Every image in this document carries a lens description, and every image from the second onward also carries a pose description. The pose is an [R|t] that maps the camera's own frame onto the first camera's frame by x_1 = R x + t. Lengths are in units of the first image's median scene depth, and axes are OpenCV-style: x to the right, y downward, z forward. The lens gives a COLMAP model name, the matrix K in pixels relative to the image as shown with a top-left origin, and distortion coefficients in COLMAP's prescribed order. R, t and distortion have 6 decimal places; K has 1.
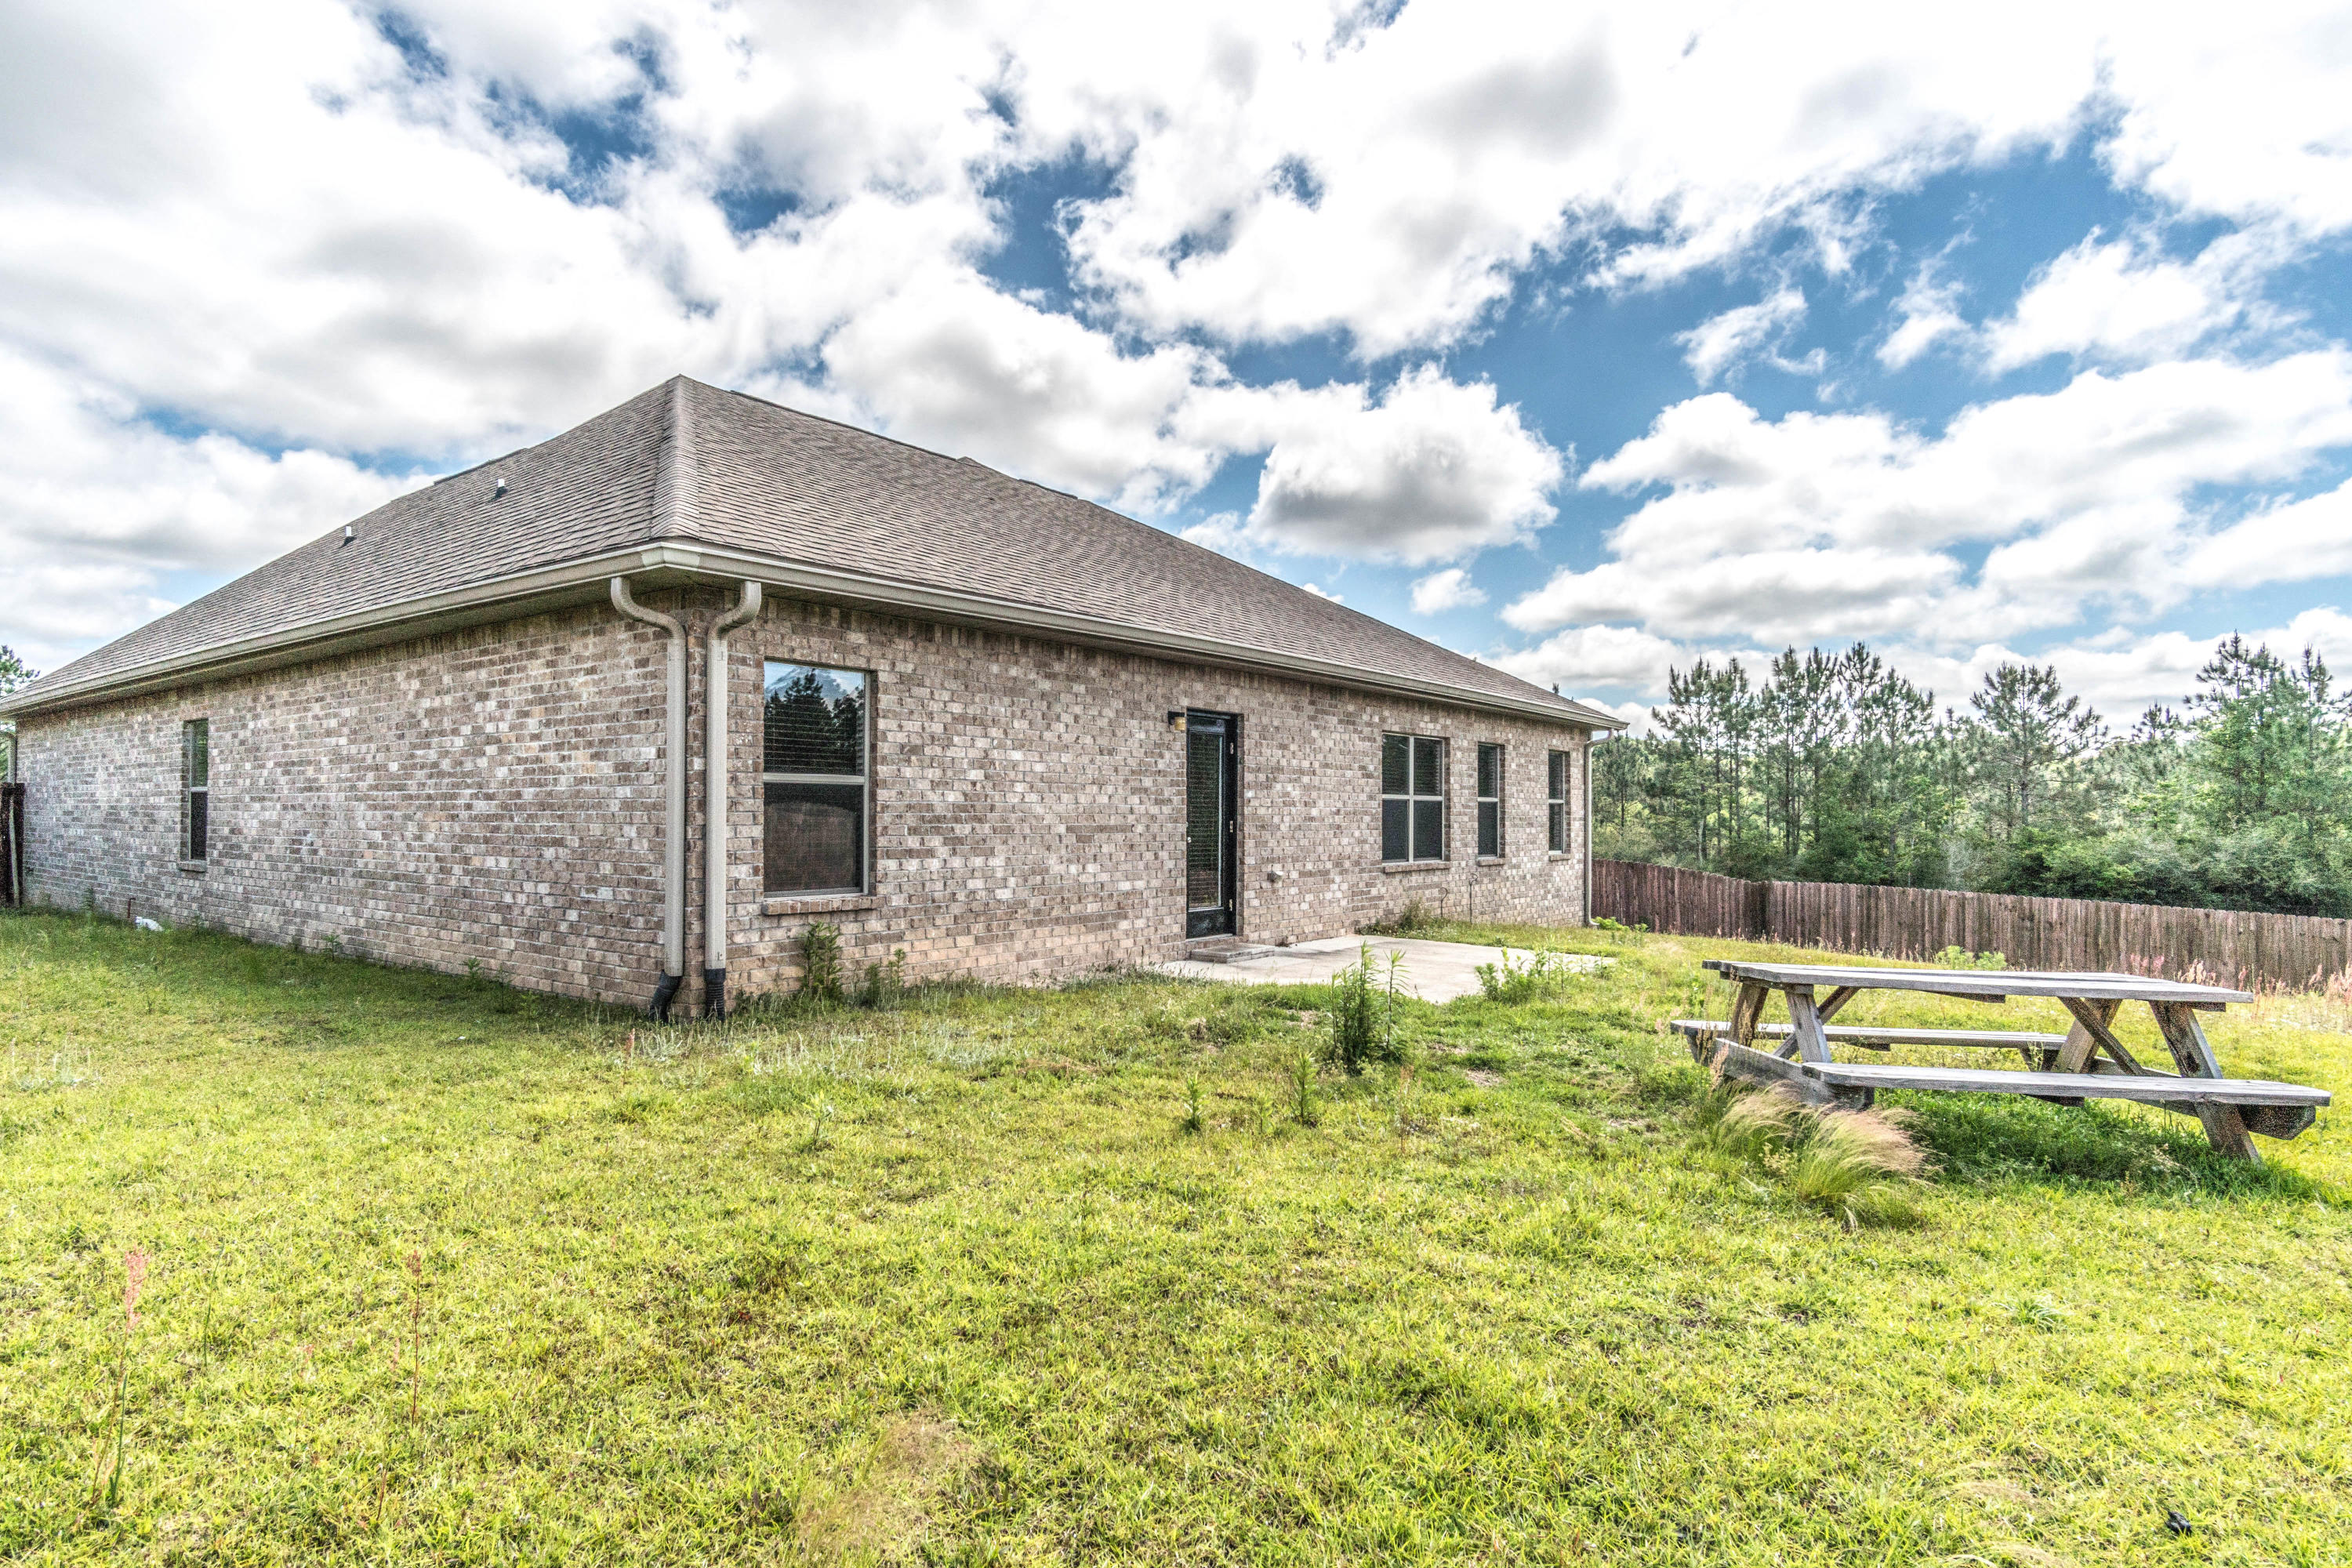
lens RADIAL K [[1234.5, 0, 1156.6], [0, 1234.5, 781.1], [0, 0, 1]] dist [0.001365, 0.000953]
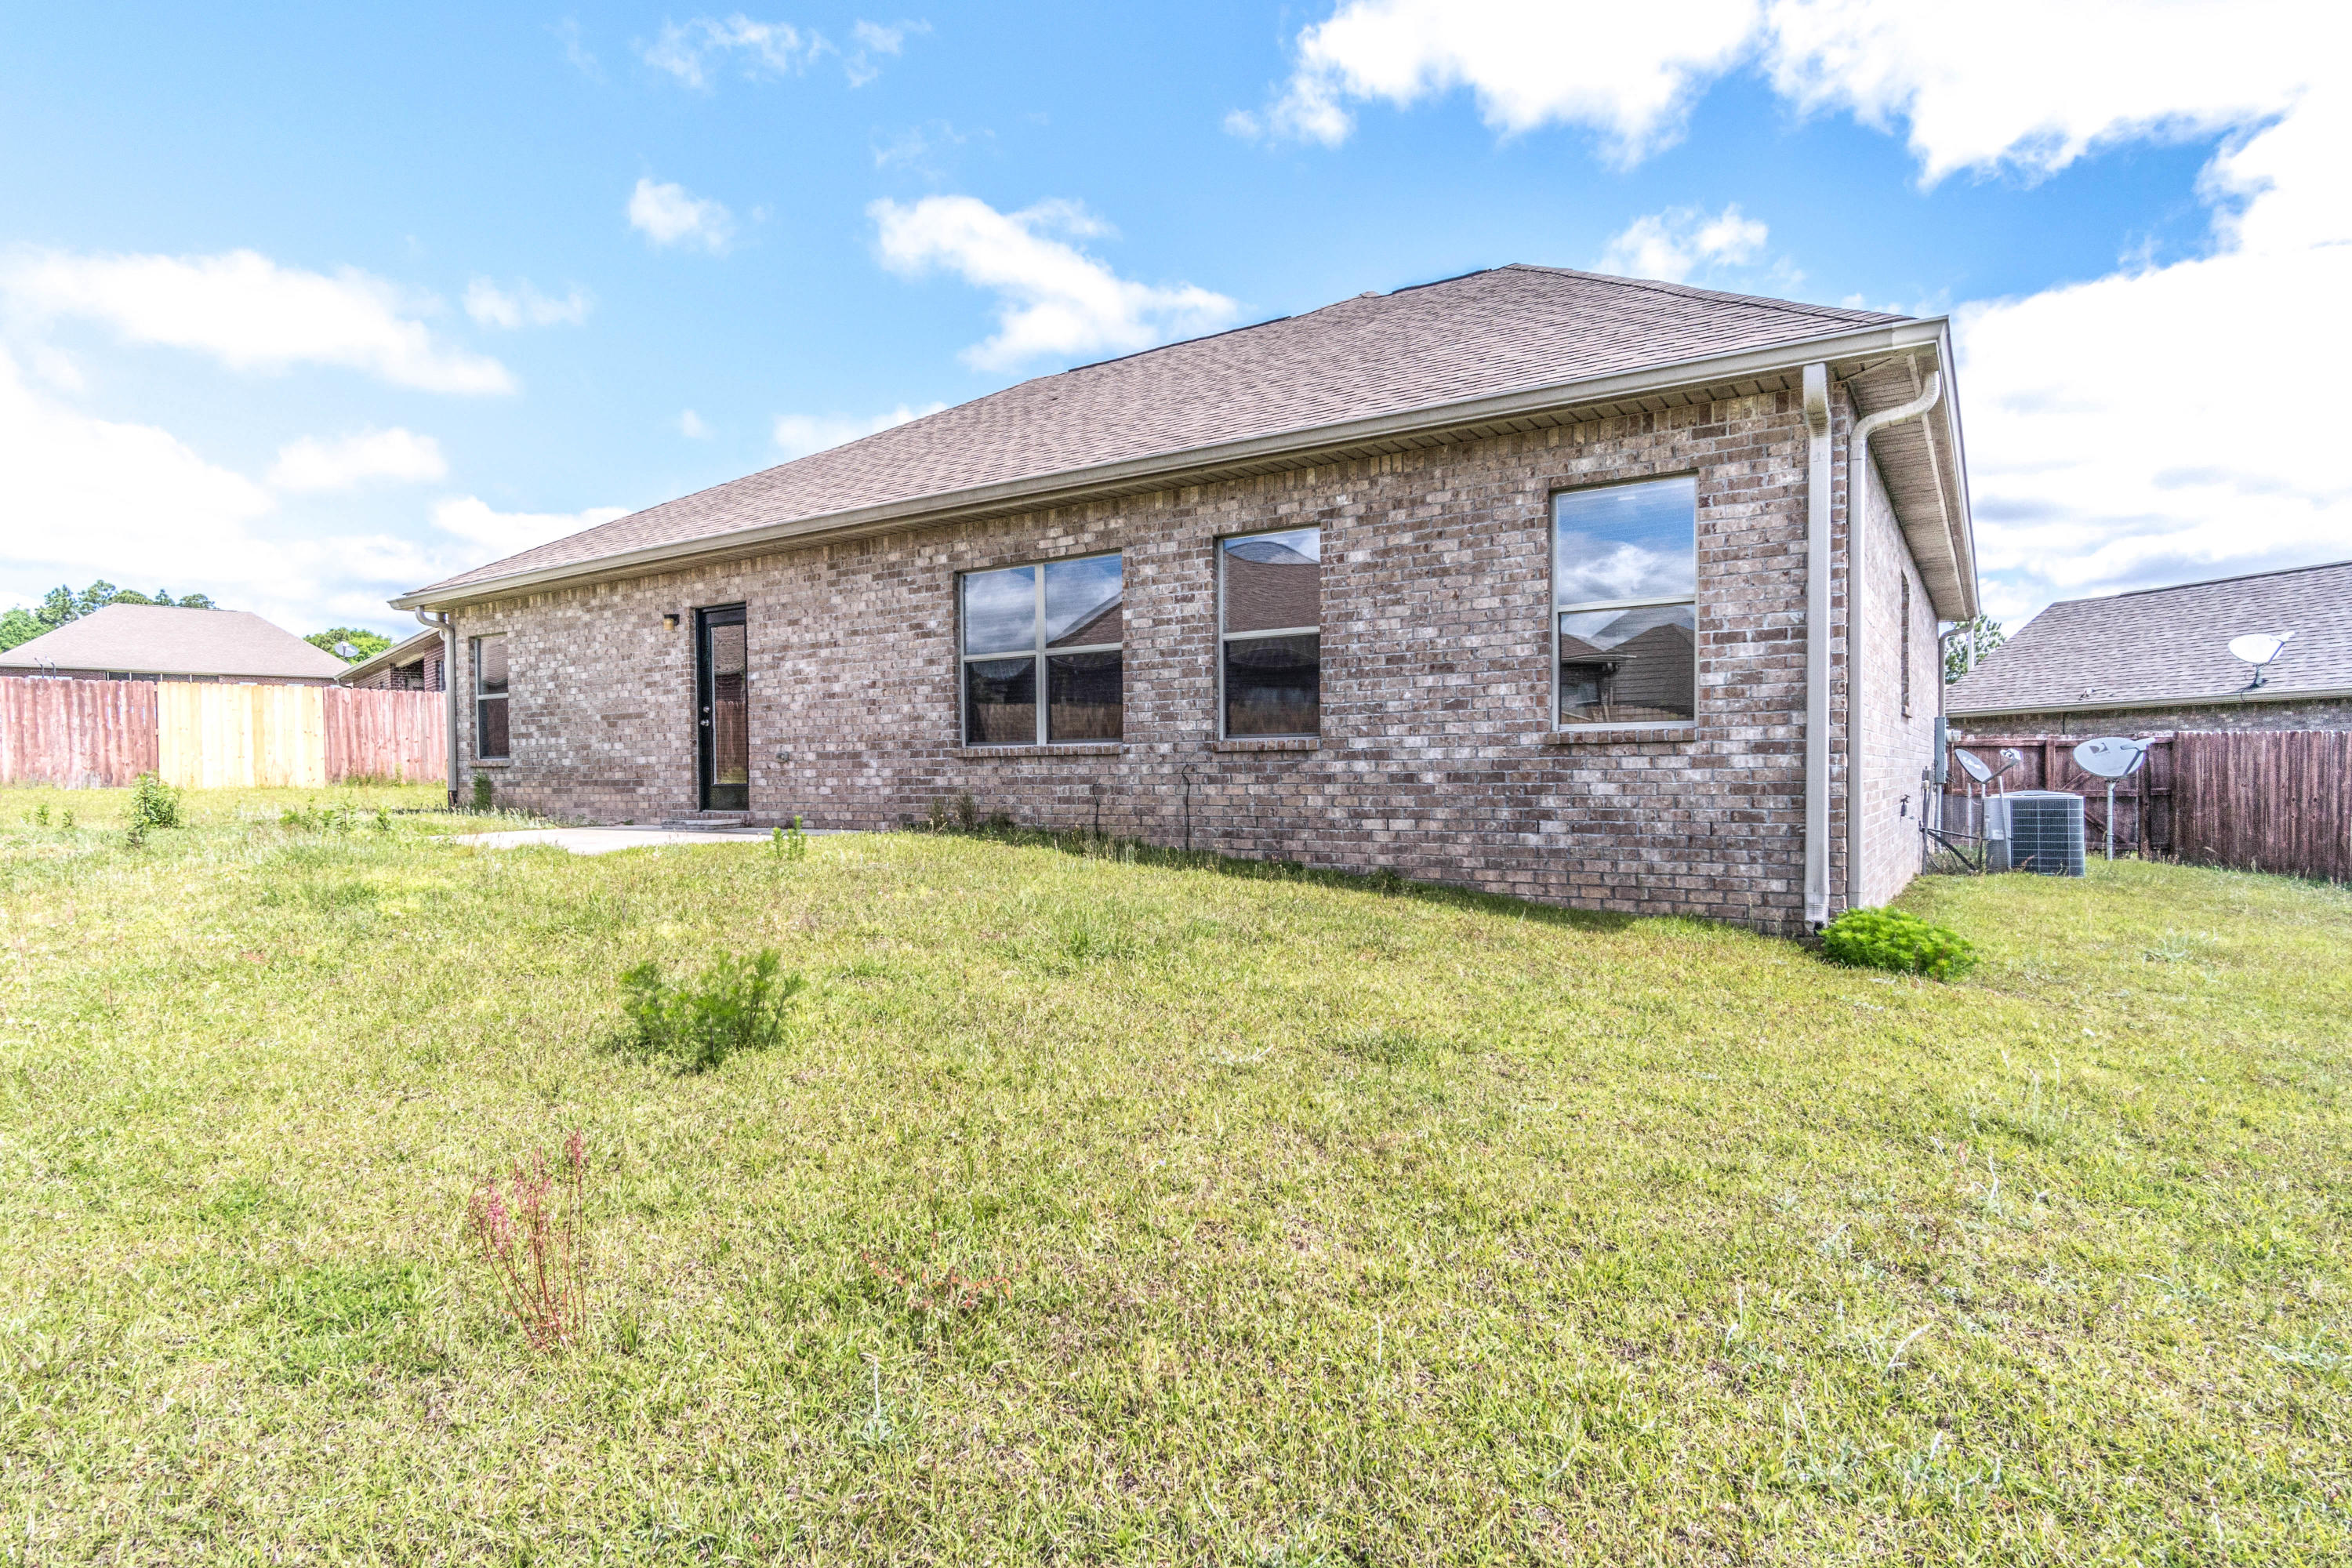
lens RADIAL K [[1234.5, 0, 1156.6], [0, 1234.5, 781.1], [0, 0, 1]] dist [0.001365, 0.000953]
pose [[0.075175, 0.009532, -0.997125, 1.223556], [0.044048, 0.998947, 0.012870, 0.107825], [0.996197, -0.044889, 0.074675, 1.361885]]
